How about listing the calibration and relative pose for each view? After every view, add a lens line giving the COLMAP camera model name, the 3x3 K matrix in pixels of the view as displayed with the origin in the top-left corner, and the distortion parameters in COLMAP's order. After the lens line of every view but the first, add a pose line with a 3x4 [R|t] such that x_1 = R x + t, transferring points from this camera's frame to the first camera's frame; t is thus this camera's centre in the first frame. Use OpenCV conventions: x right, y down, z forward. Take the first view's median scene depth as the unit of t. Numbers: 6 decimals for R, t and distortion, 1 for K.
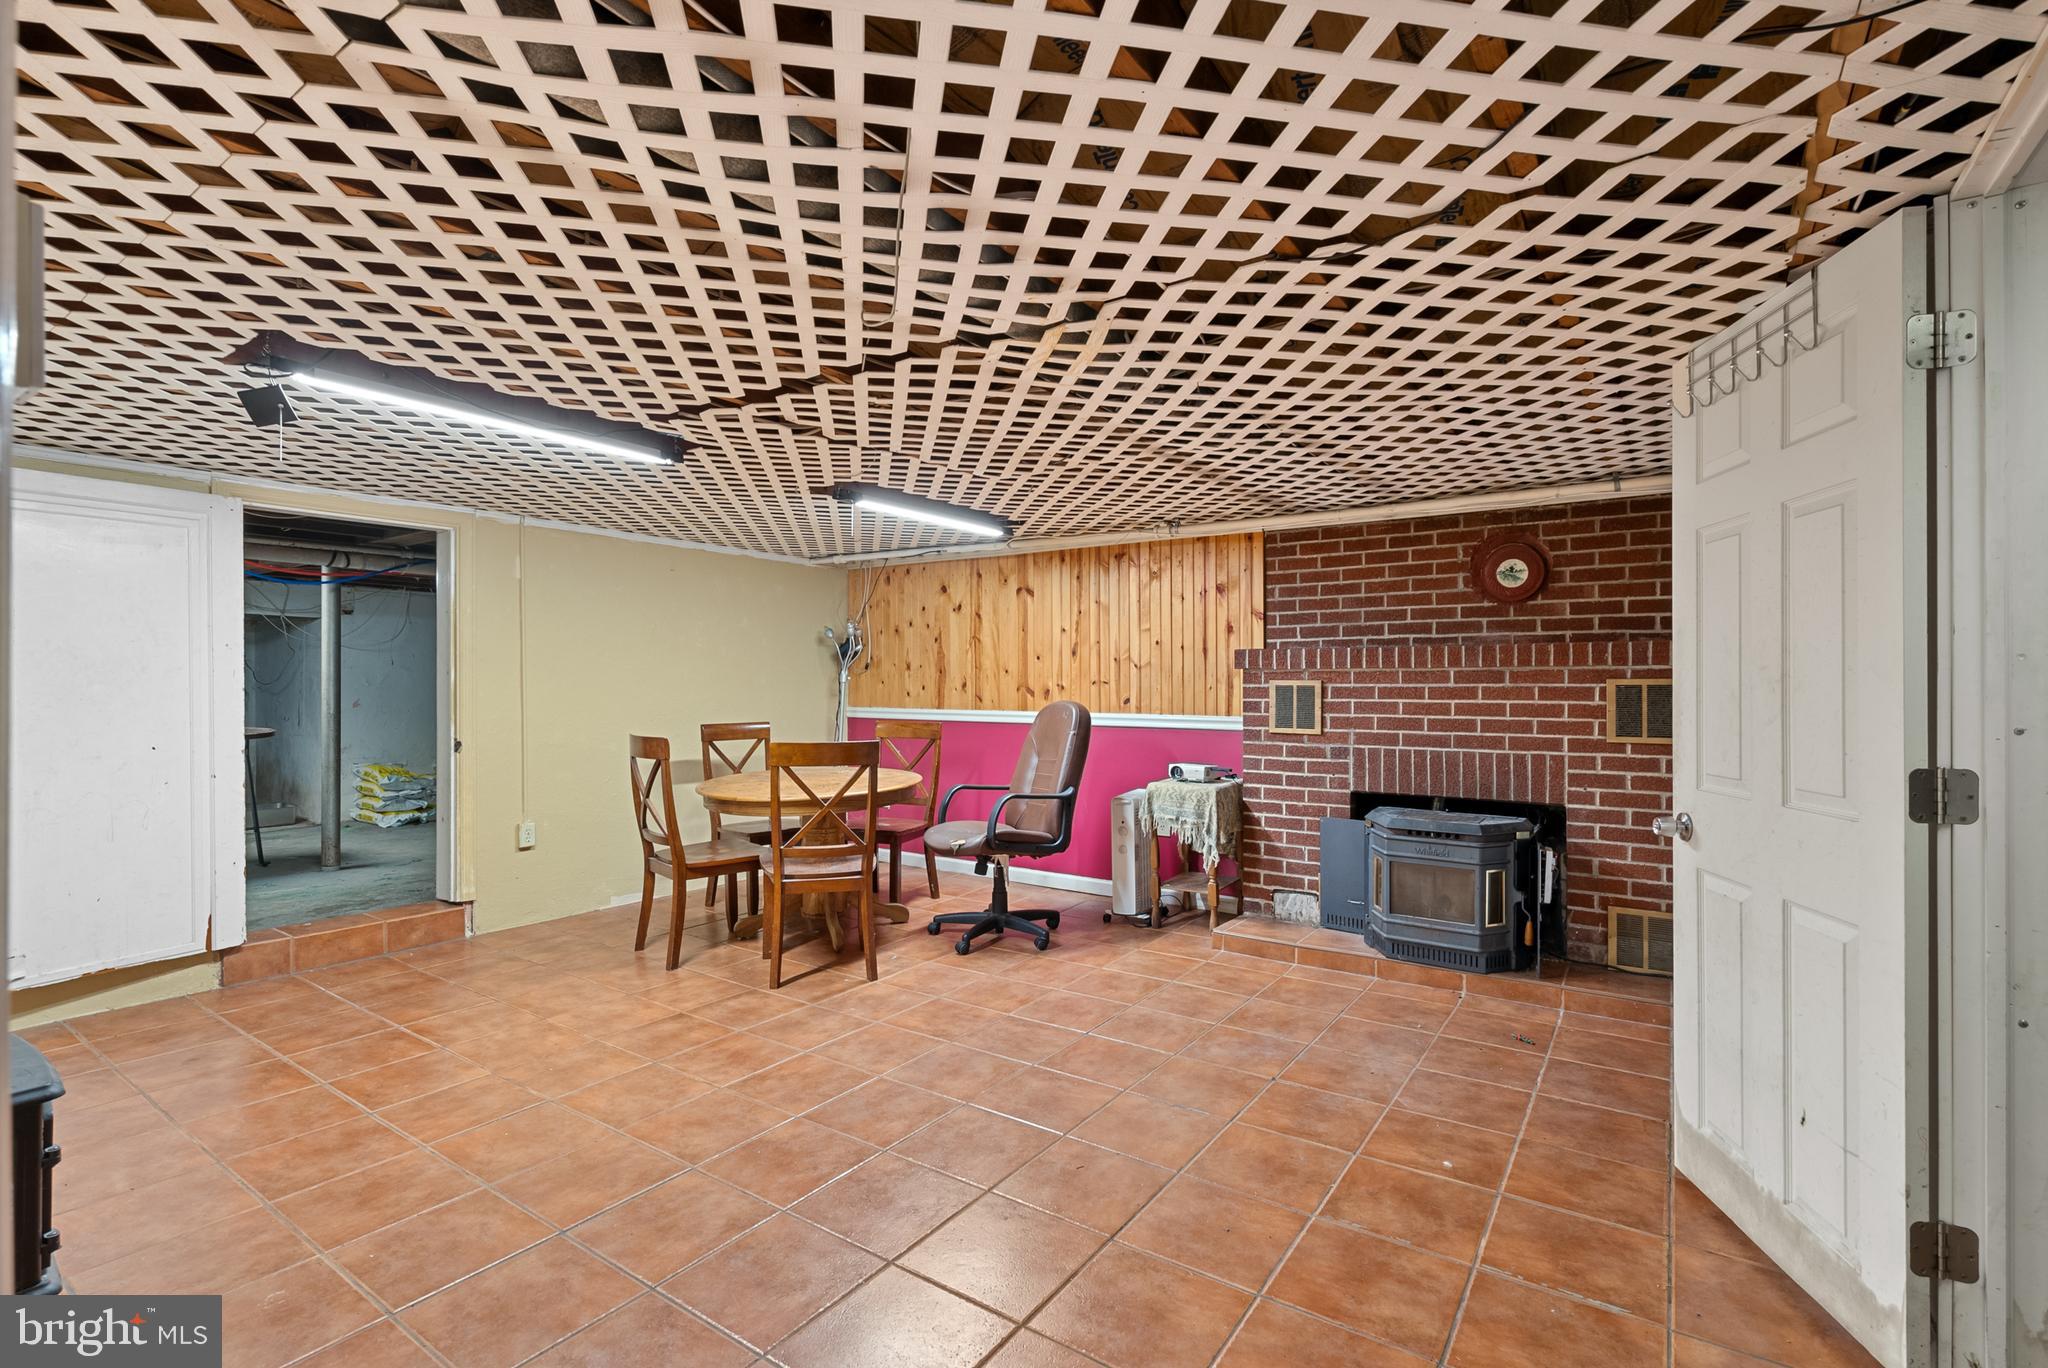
lens RADIAL K [[933.6, 0, 1021.2], [0, 933.6, 690.2], [0, 0, 1]] dist [-0.003053, 0.001371]
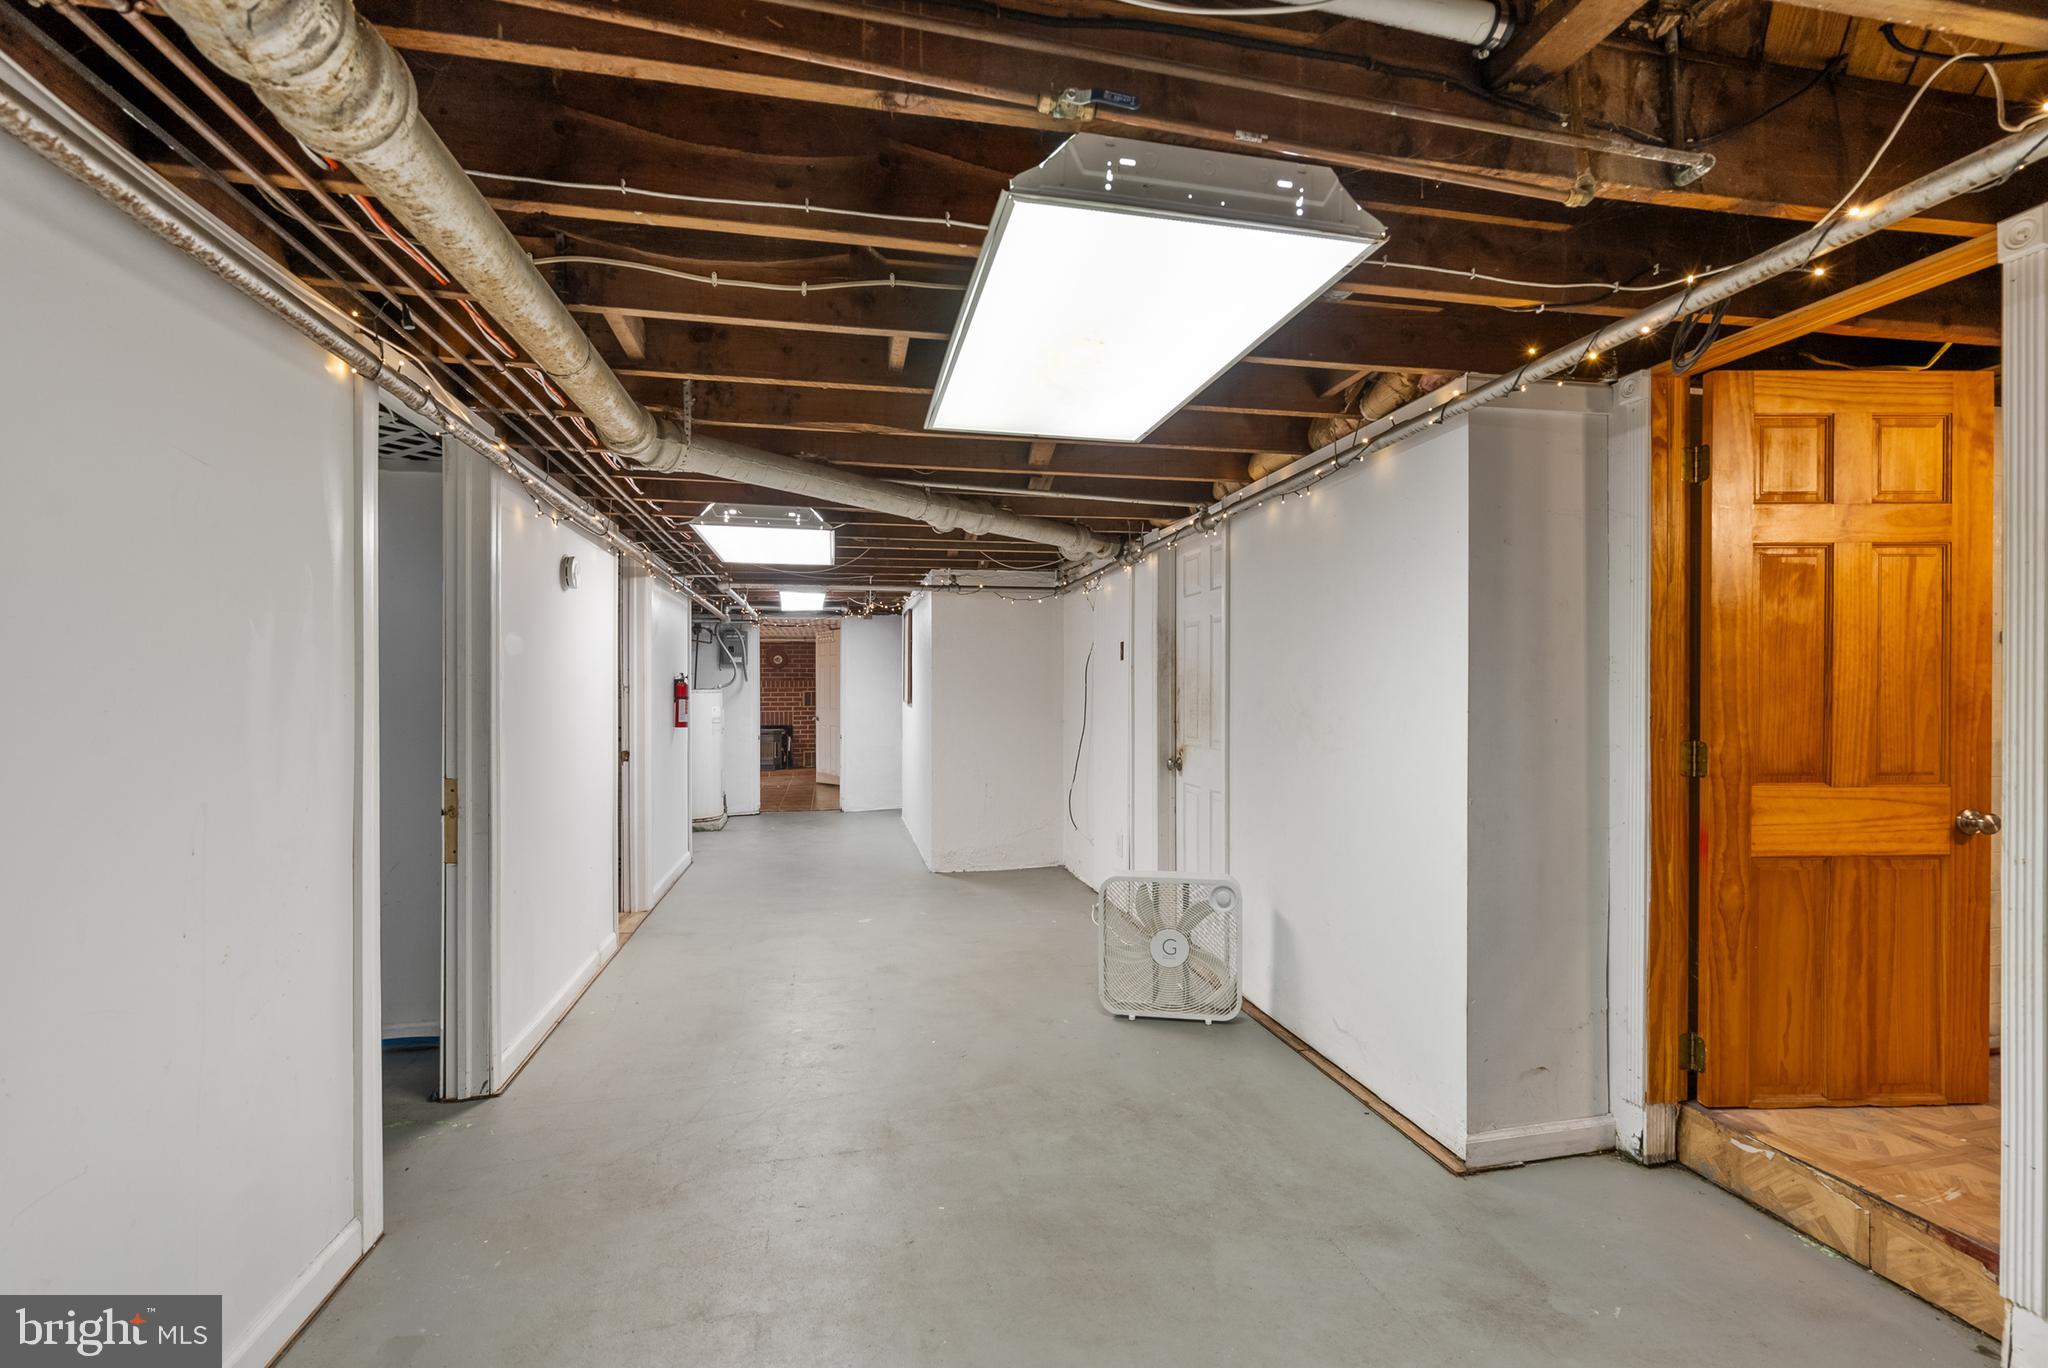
lens RADIAL K [[933.6, 0, 1029.1], [0, 933.6, 688.3], [0, 0, 1]] dist [-0.003053, 0.001371]
pose [[0.677480, -0.003718, 0.735532, -1.503799], [-0.002133, 0.999973, 0.007020, -0.050219], [-0.735538, -0.006325, 0.677454, -2.195161]]
